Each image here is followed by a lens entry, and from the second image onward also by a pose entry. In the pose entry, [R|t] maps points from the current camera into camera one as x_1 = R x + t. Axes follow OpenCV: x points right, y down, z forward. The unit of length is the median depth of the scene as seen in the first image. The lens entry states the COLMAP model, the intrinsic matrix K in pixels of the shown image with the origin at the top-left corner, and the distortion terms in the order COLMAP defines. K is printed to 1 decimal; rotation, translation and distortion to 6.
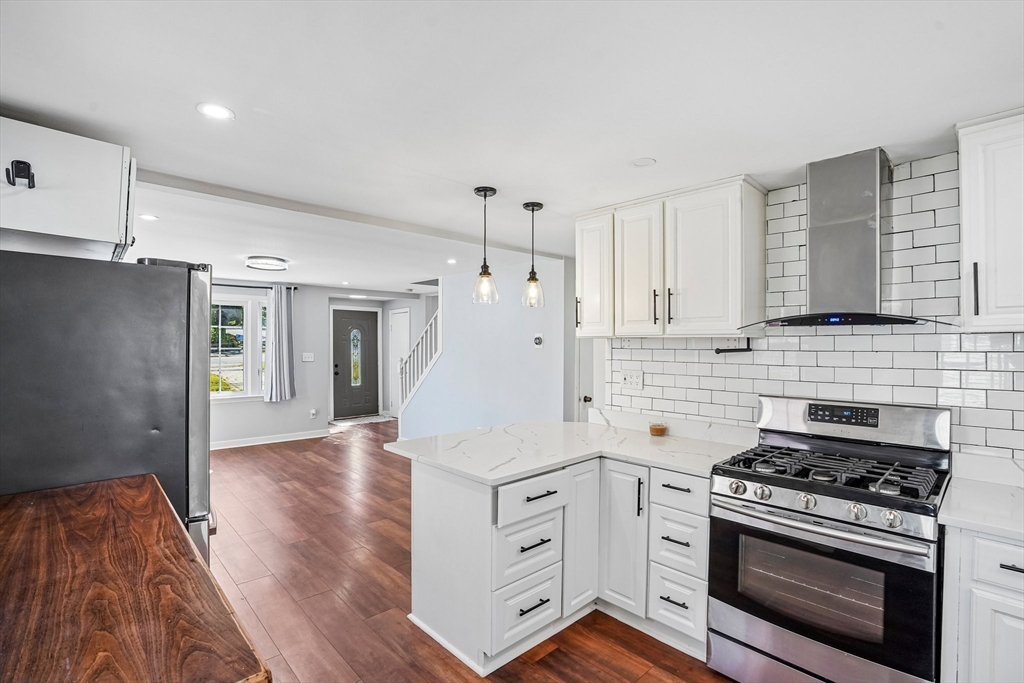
lens RADIAL K [[476.7, 0, 512.0], [0, 476.7, 341.5], [0, 0, 1]] dist [-0.066076, 0.000724]
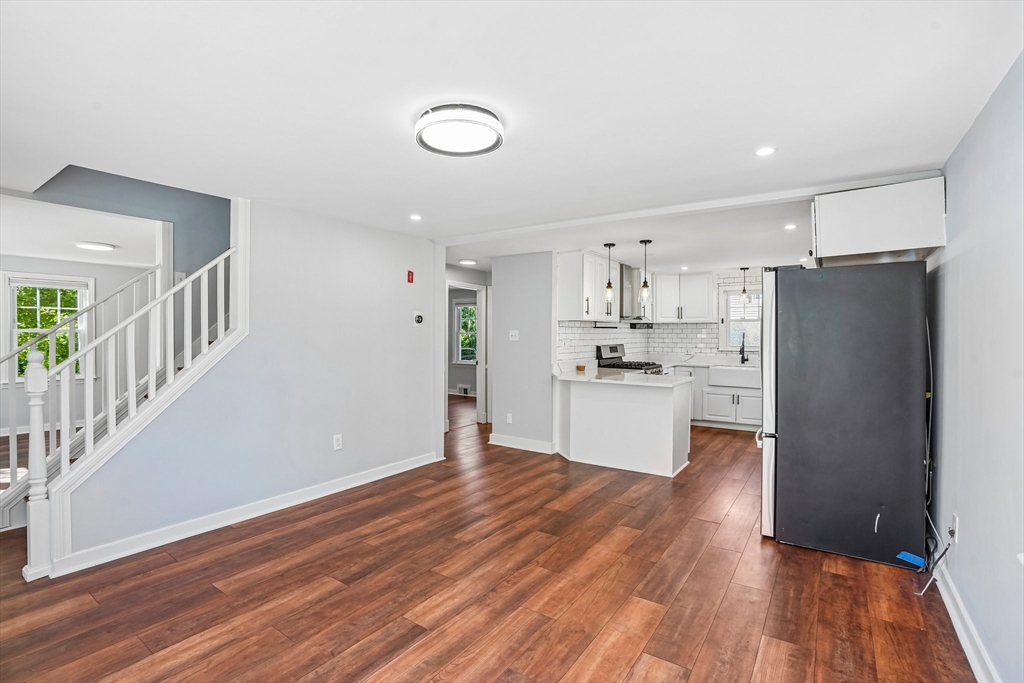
lens RADIAL K [[476.5, 0, 511.6], [0, 476.5, 336.9], [0, 0, 1]] dist [-0.070308, 0.026052]
pose [[-0.208941, -0.012346, 0.977850, -0.703749], [-0.007567, 0.999911, 0.011007, 0.016861], [-0.977899, -0.005099, -0.209016, 0.756240]]
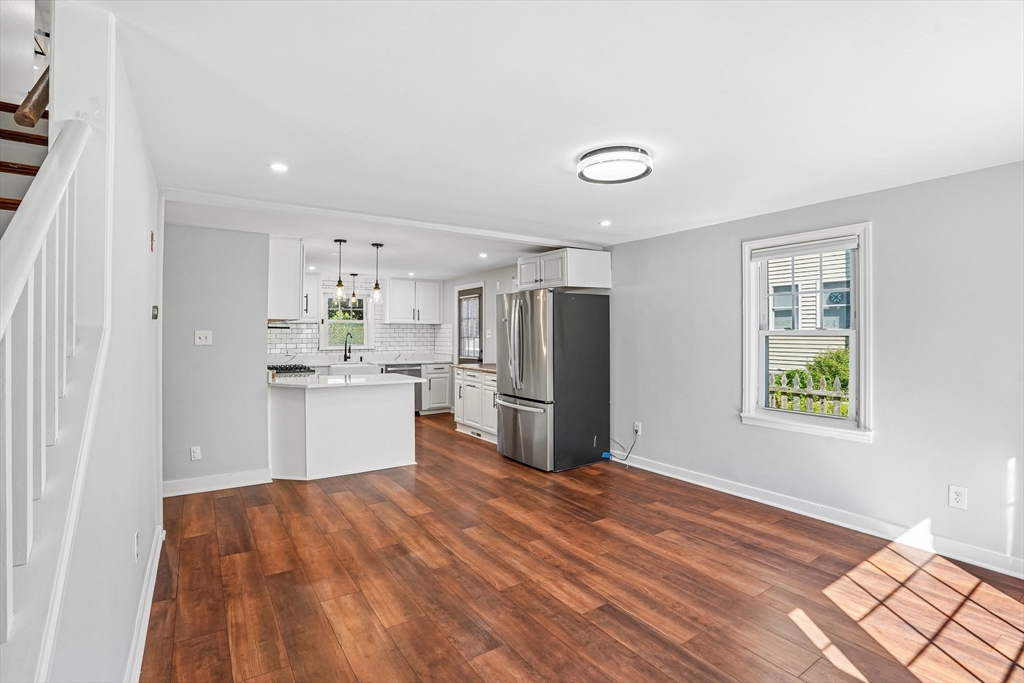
lens RADIAL K [[476.5, 0, 511.6], [0, 476.5, 336.9], [0, 0, 1]] dist [-0.070308, 0.026052]
pose [[-0.987191, -0.005515, 0.159445, -0.358658], [-0.004889, 0.999979, 0.004318, 0.017999], [-0.159465, 0.003483, -0.987197, 1.113176]]
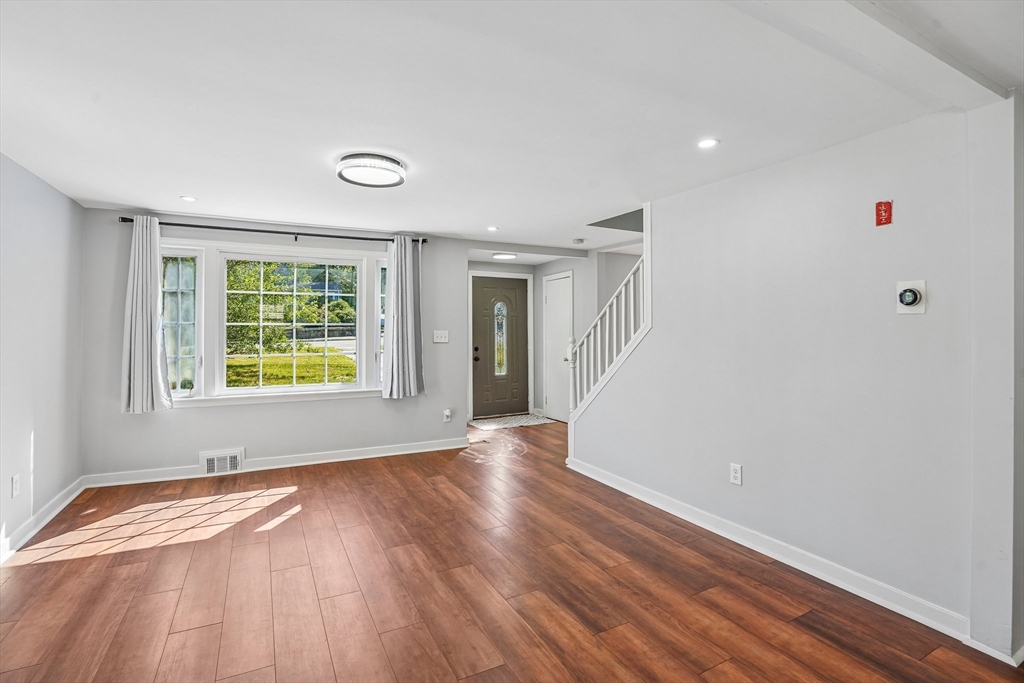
lens RADIAL K [[483.4, 0, 510.4], [0, 483.4, 324.9], [0, 0, 1]] dist [-0.055760, 0.000434]
pose [[0.963287, -0.001304, -0.268469, -0.145380], [0.000631, 0.999996, -0.002595, 0.019114], [0.268472, 0.002330, 0.963285, 0.347492]]
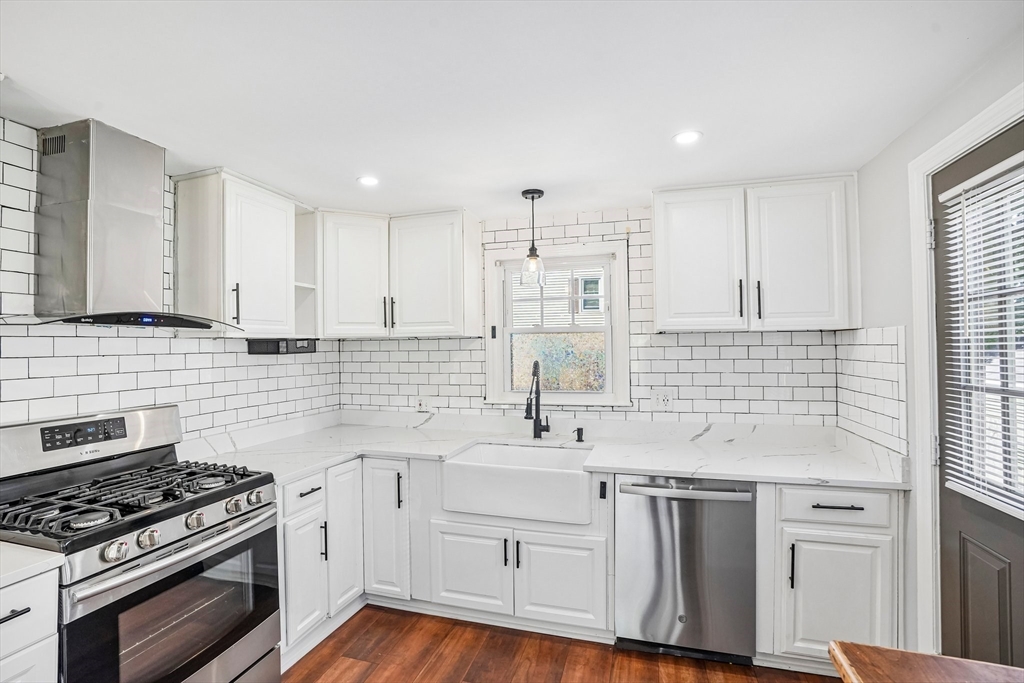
lens RADIAL K [[476.5, 0, 511.6], [0, 476.5, 336.9], [0, 0, 1]] dist [-0.070308, 0.026052]
pose [[-0.506290, 0.020422, 0.862122, -0.126312], [0.003634, 0.999761, -0.021548, 0.002337], [-0.862356, -0.007777, -0.506243, 0.251450]]
